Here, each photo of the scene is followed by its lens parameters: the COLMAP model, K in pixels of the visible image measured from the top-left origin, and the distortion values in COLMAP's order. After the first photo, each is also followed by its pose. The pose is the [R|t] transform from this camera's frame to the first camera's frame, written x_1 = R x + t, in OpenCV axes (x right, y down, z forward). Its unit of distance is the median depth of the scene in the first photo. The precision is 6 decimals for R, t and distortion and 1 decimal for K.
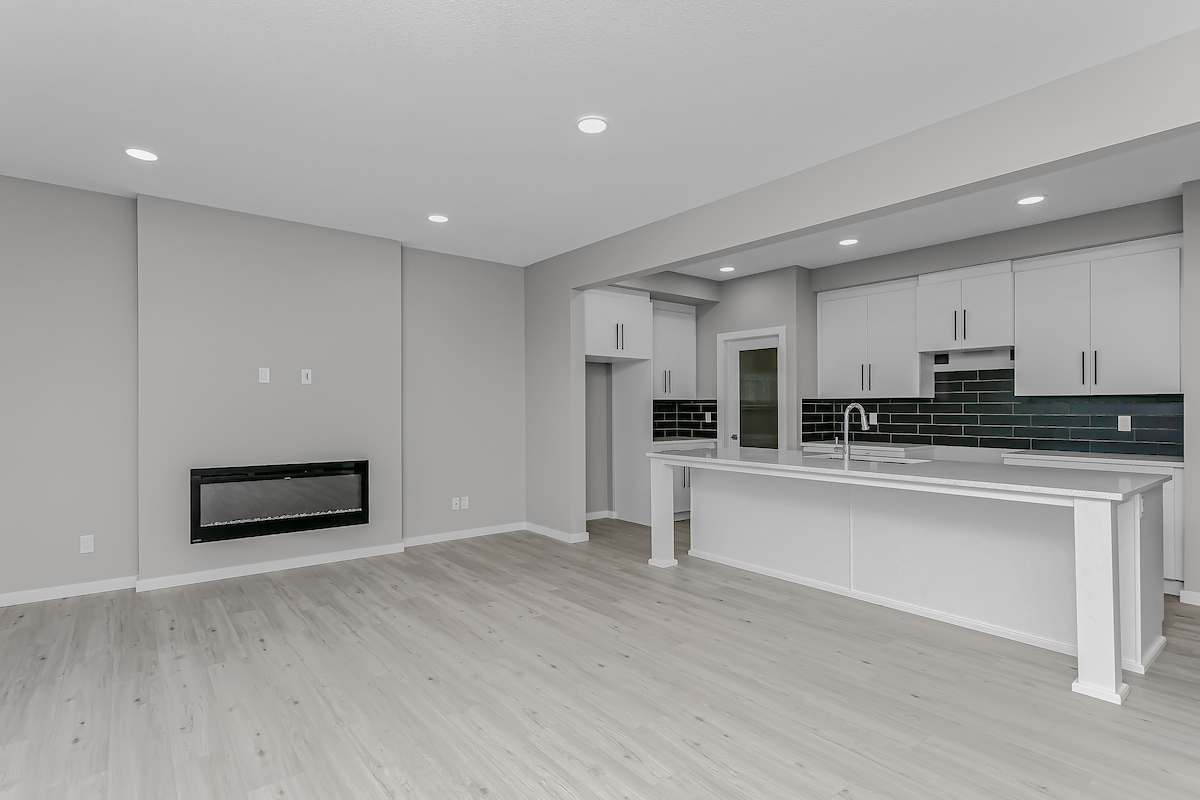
lens RADIAL K [[580.2, 0, 576.2], [0, 580.2, 404.2], [0, 0, 1]] dist [0.000895, 0.000225]
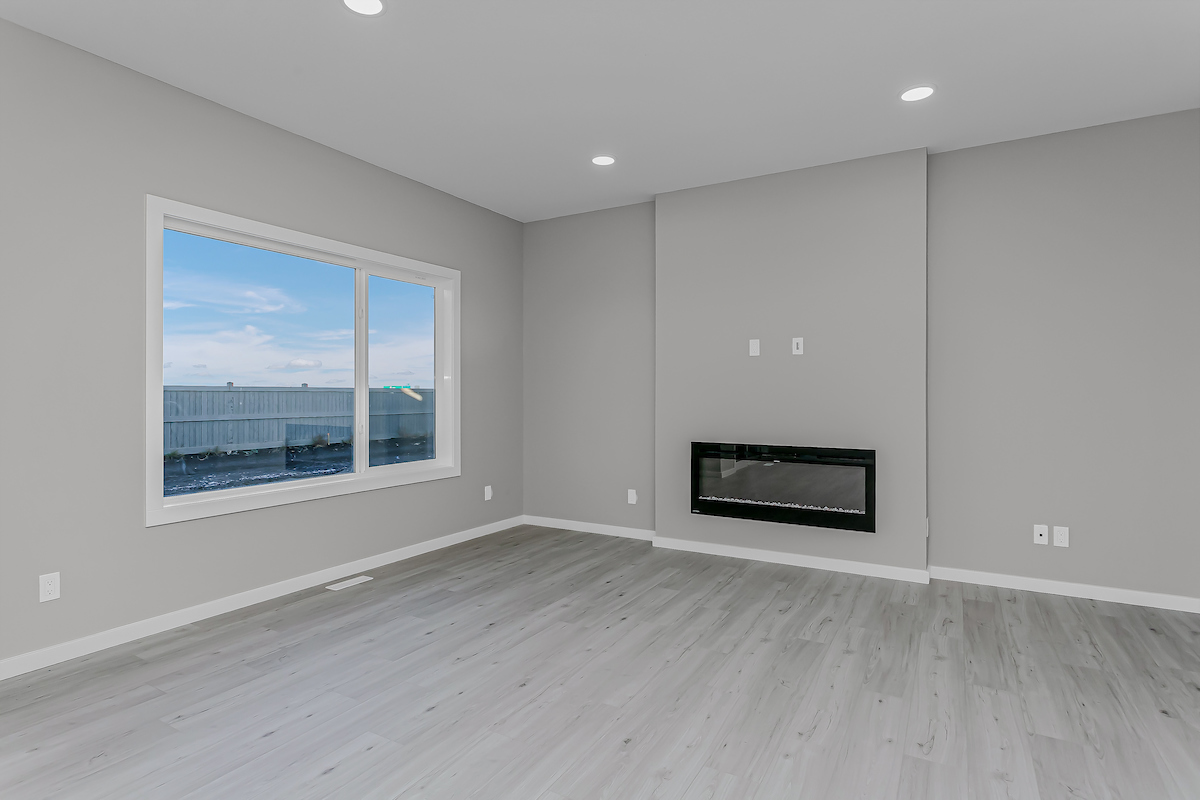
lens RADIAL K [[602.2, 0, 596.1], [0, 602.2, 386.6], [0, 0, 1]] dist [-0.001308, 0.000045]
pose [[0.391565, -0.010685, -0.920088, 0.298452], [0.006669, 0.999939, -0.008774, 0.022701], [0.920126, -0.002701, 0.391612, 0.457831]]
